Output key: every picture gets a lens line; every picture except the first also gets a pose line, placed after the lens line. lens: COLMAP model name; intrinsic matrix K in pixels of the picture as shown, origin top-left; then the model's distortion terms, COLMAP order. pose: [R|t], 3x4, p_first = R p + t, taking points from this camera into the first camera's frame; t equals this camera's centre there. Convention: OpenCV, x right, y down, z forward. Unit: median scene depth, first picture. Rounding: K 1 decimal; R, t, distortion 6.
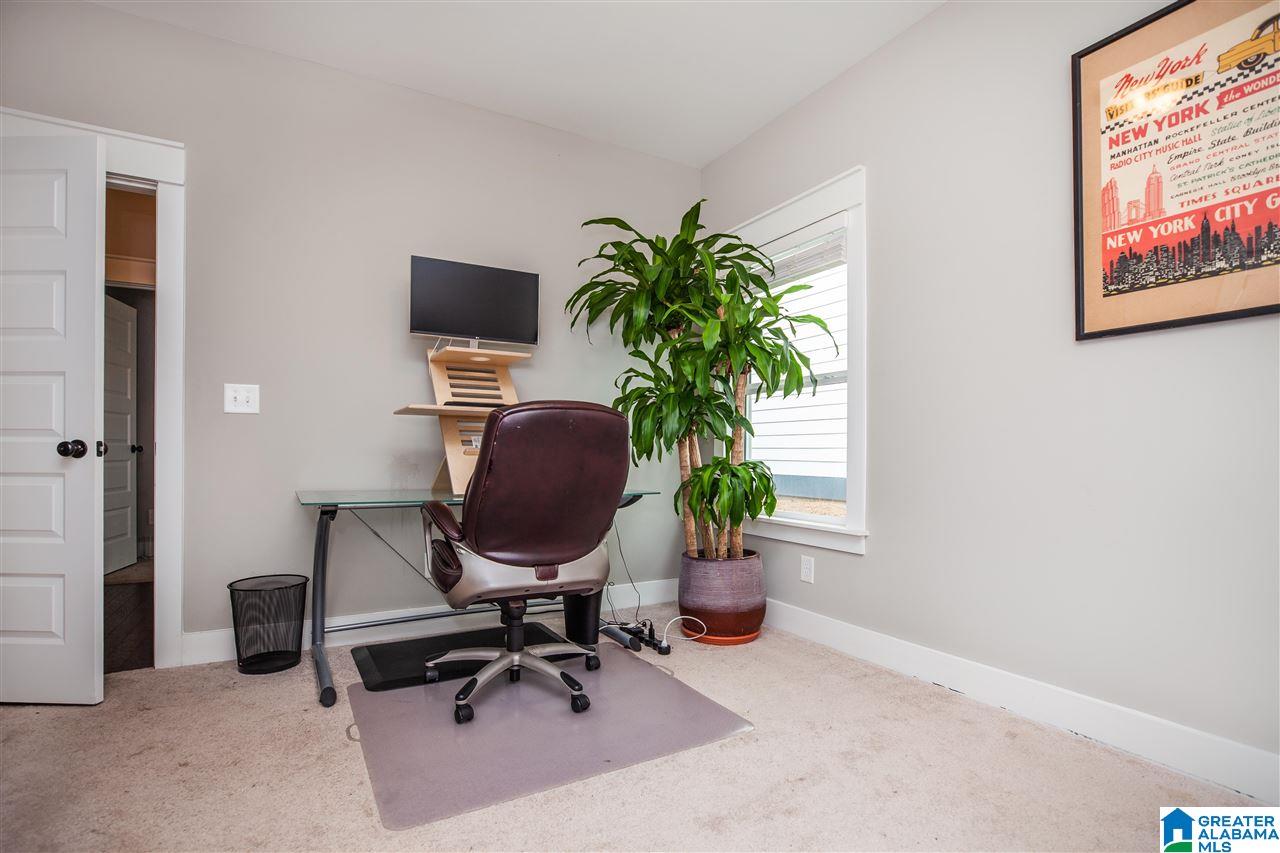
lens RADIAL K [[606.4, 0, 621.7], [0, 606.4, 455.7], [0, 0, 1]] dist [-0.010157, 0.003904]
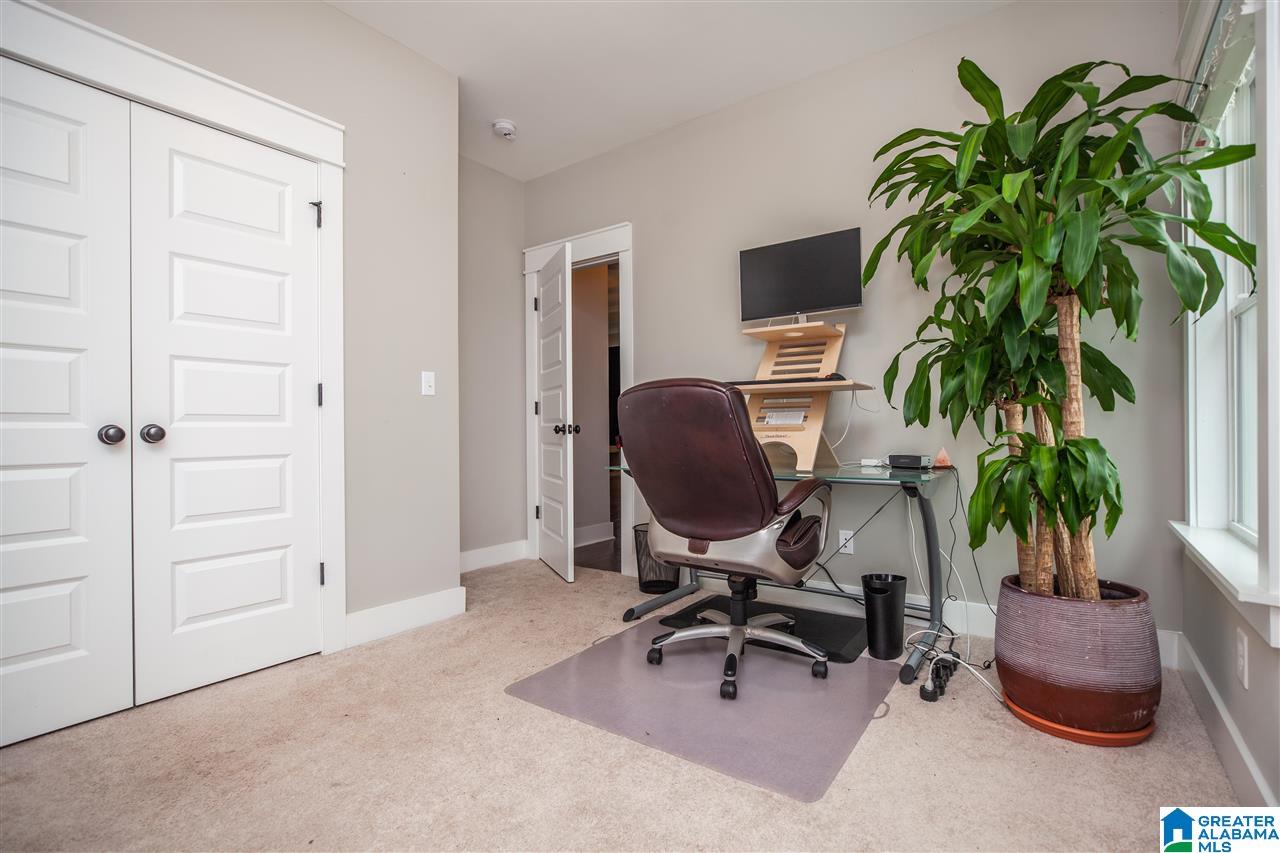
lens RADIAL K [[606.4, 0, 629.5], [0, 606.4, 428.4], [0, 0, 1]] dist [-0.010157, 0.003904]
pose [[0.420724, -0.010771, -0.907125, 0.667029], [0.005595, 0.999941, -0.009278, 0.002884], [0.907171, -0.001171, 0.420760, 0.410372]]
